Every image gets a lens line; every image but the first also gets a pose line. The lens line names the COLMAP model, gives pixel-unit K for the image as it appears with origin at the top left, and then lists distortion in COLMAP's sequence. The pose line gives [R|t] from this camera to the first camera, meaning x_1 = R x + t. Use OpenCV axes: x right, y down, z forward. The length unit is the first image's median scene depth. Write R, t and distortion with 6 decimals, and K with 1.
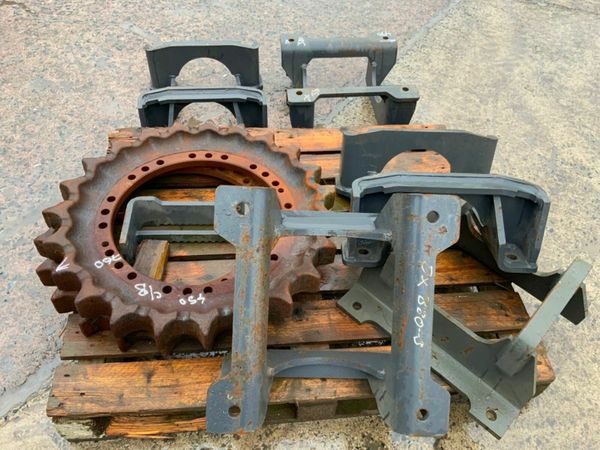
lens RADIAL K [[495.8, 0, 300.0], [0, 495.8, 225.0], [0, 0, 1]] dist [0.111084, -0.227788]
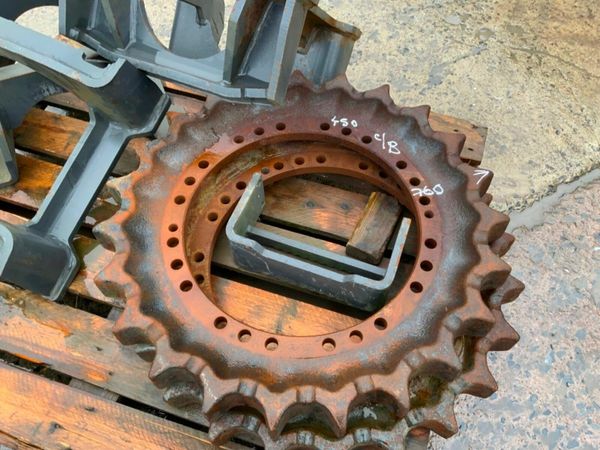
lens RADIAL K [[496.4, 0, 300.0], [0, 496.4, 225.0], [0, 0, 1]] dist [0.103440, -0.171959]
pose [[-0.909714, -0.384440, 0.156926, -0.310433], [0.271805, -0.265615, 0.924971, -0.671965], [-0.313913, 0.884112, 0.346127, 0.753652]]
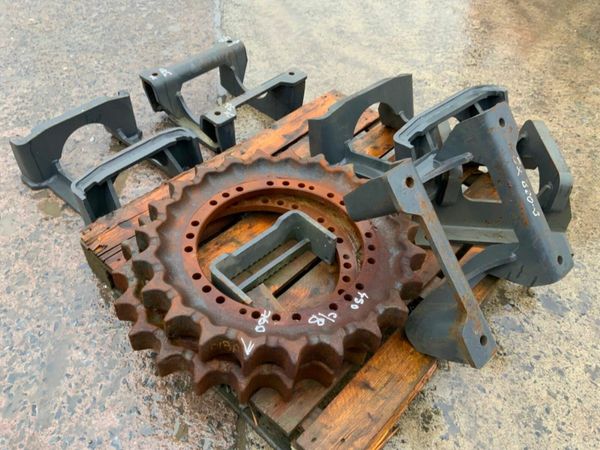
lens RADIAL K [[495.8, 0, 300.0], [0, 495.8, 225.0], [0, 0, 1]] dist [0.111084, -0.227788]
pose [[0.740352, -0.491197, 0.458916, -0.609221], [0.497995, 0.859334, 0.116384, -0.144426], [-0.451530, 0.142373, 0.880824, 0.101997]]
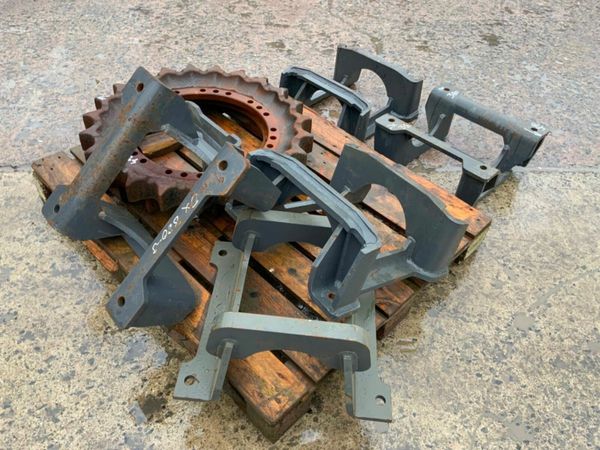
lens RADIAL K [[502.9, 0, 300.9], [0, 502.9, 212.5], [0, 0, 1]] dist [0.107249, -0.261221]
pose [[0.633853, 0.526243, -0.566833, 0.791026], [-0.606157, 0.793186, 0.058560, -0.077970], [0.480420, 0.306471, 0.821749, 0.129019]]
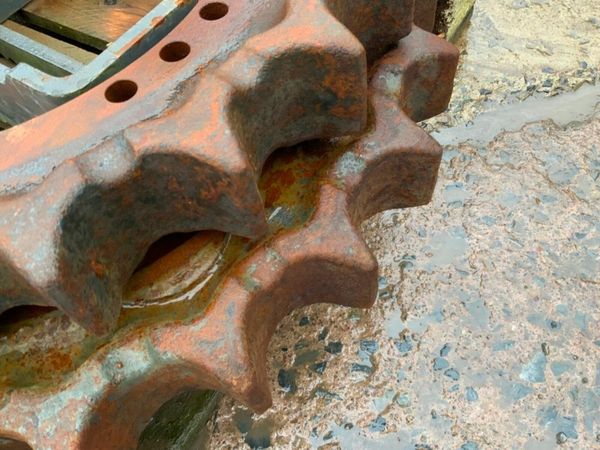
lens RADIAL K [[496.4, 0, 300.0], [0, 496.4, 225.0], [0, 0, 1]] dist [0.103440, -0.171959]
pose [[-0.797149, -0.512535, 0.319158, -0.559602], [0.476630, -0.209685, 0.853730, -0.235439], [-0.370644, 0.832670, 0.411440, 0.923680]]
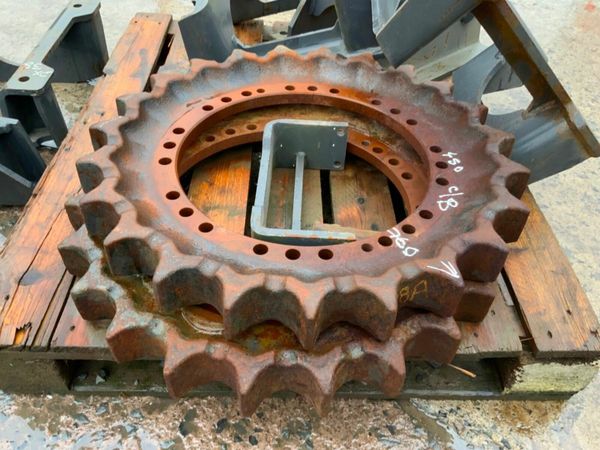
lens RADIAL K [[495.8, 0, 300.0], [0, 495.8, 225.0], [0, 0, 1]] dist [0.111084, -0.227788]
pose [[0.097424, -0.737947, 0.667789, -0.710600], [0.730169, 0.508942, 0.455886, -0.277919], [-0.676286, 0.443185, 0.588409, 0.647464]]
